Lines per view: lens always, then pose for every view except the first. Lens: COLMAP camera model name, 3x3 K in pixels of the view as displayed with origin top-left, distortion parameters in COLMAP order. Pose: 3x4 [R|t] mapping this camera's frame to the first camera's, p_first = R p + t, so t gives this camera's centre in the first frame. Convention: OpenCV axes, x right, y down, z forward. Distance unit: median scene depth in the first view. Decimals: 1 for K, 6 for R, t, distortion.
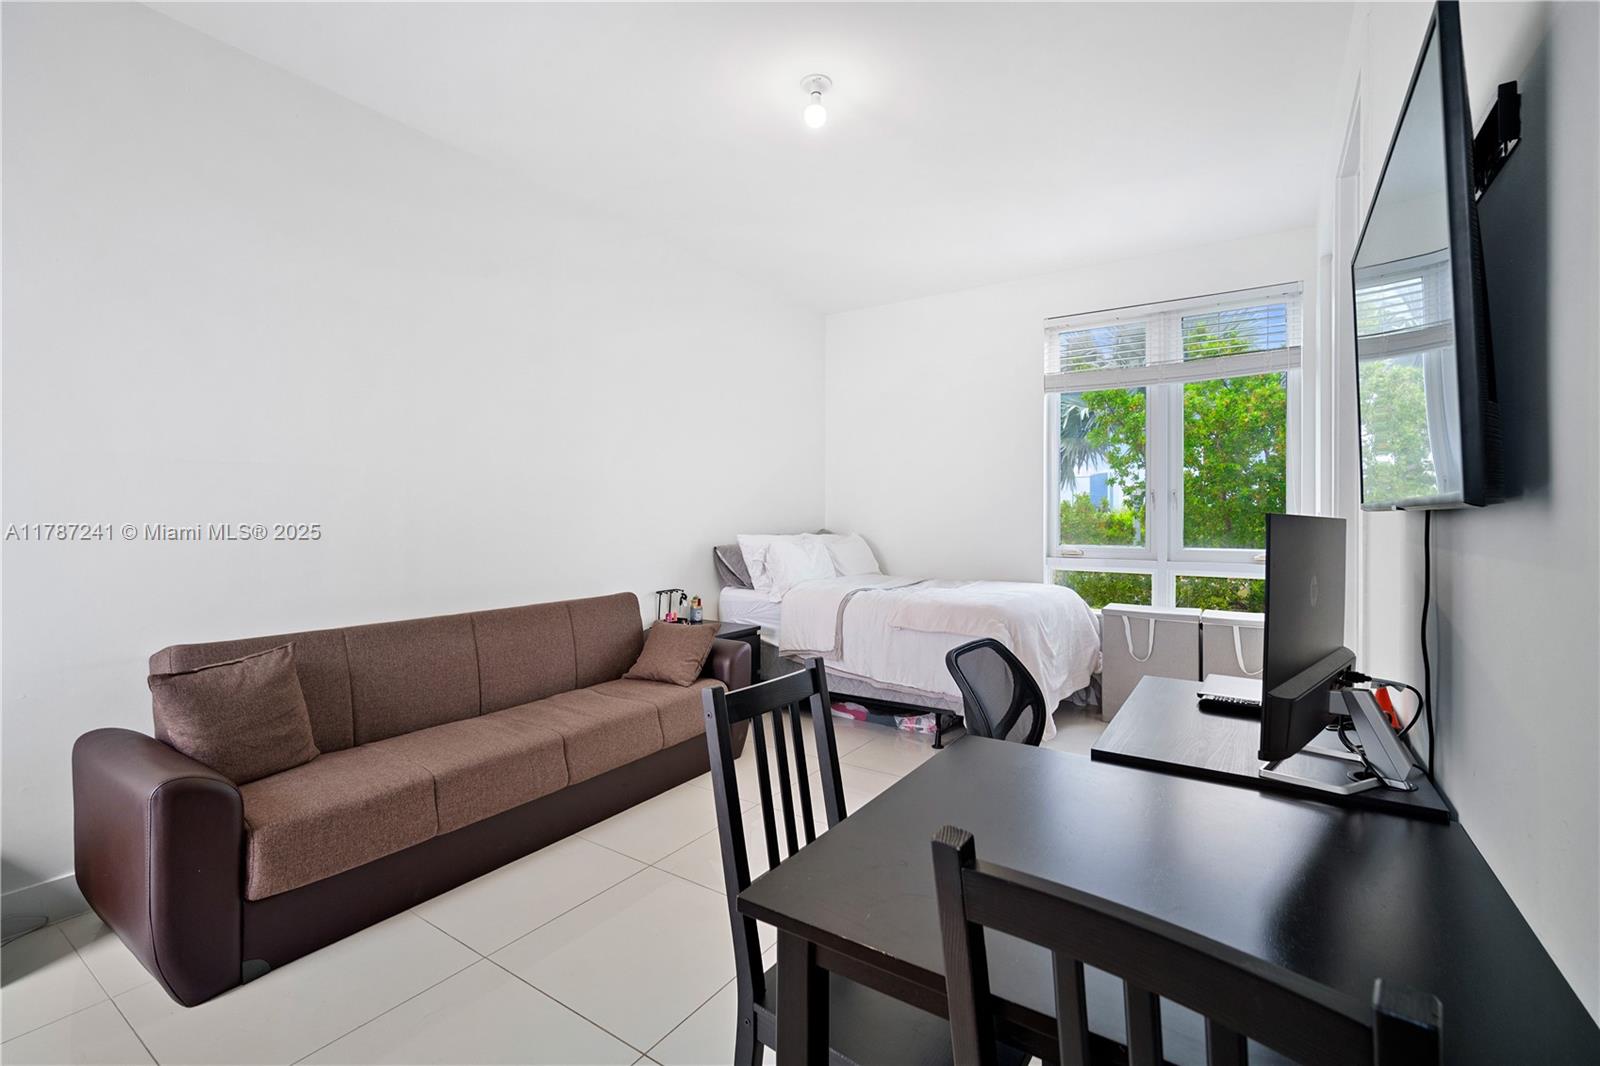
lens RADIAL K [[693.0, 0, 798.6], [0, 693.0, 525.4], [0, 0, 1]] dist [0.000239, 0.000129]
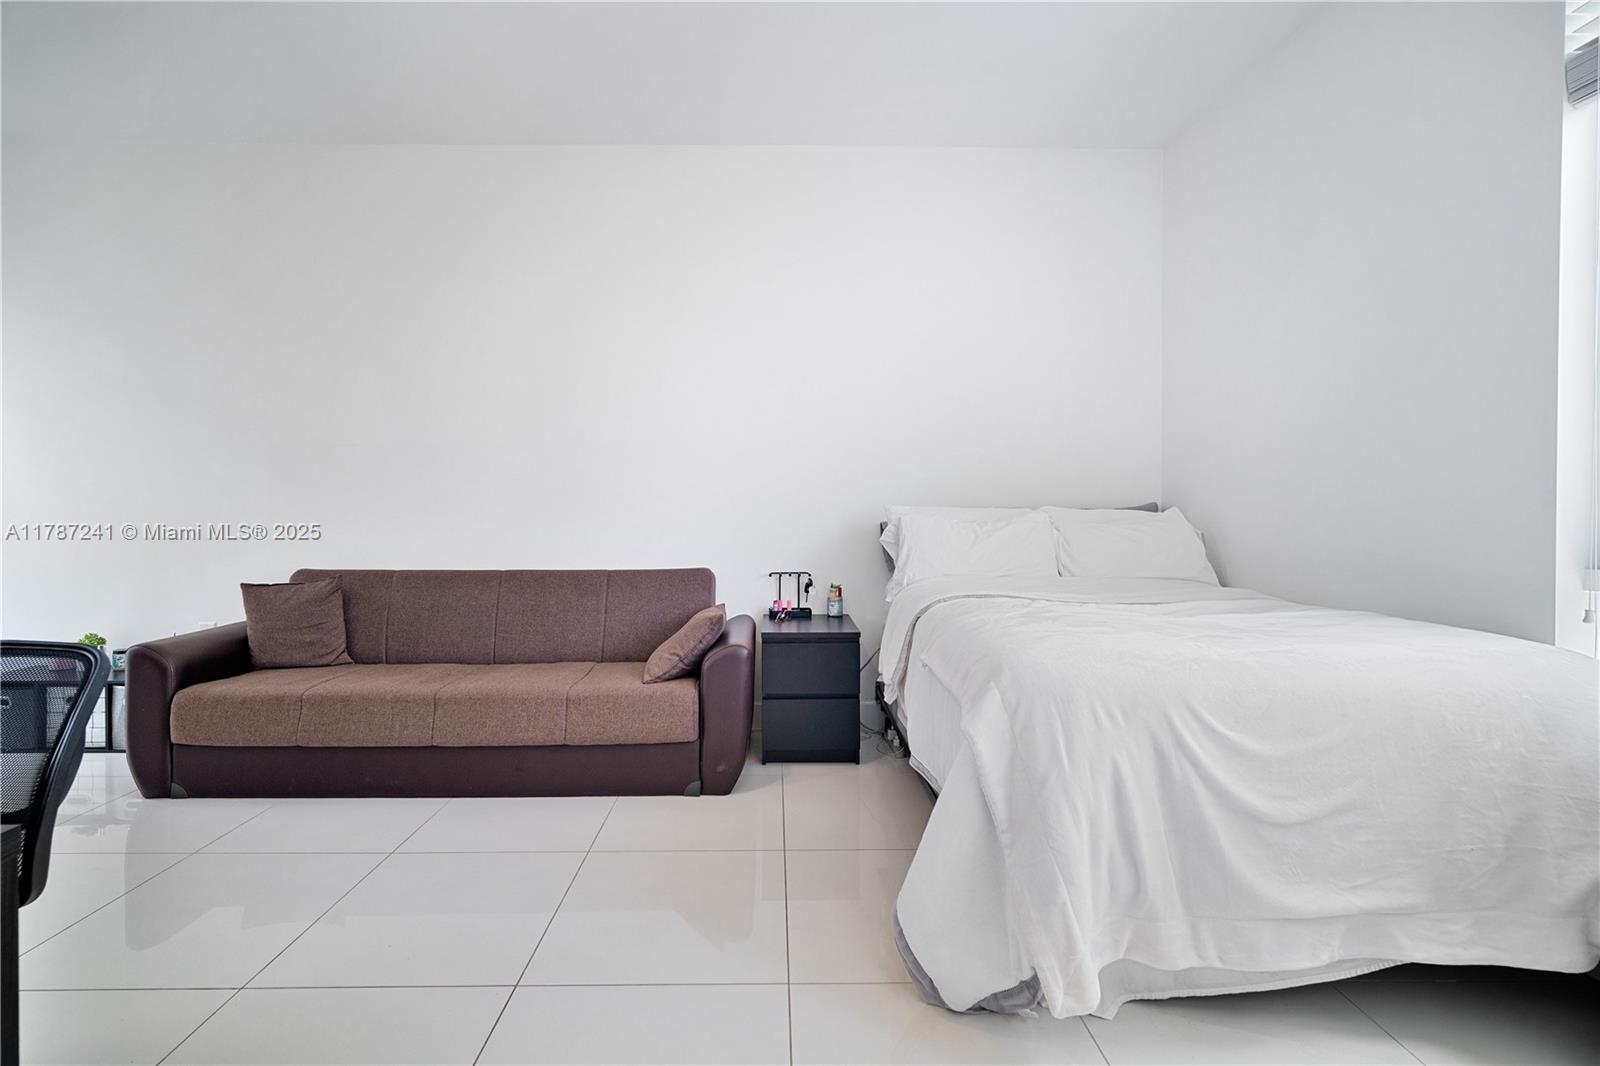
lens RADIAL K [[703.1, 0, 786.0], [0, 703.1, 519.3], [0, 0, 1]] dist [-0.001294, 0.000636]
pose [[0.568608, 0.008036, -0.822569, 0.479169], [-0.008474, 0.999956, 0.003911, 0.028145], [0.822565, 0.004746, 0.568652, 0.520909]]
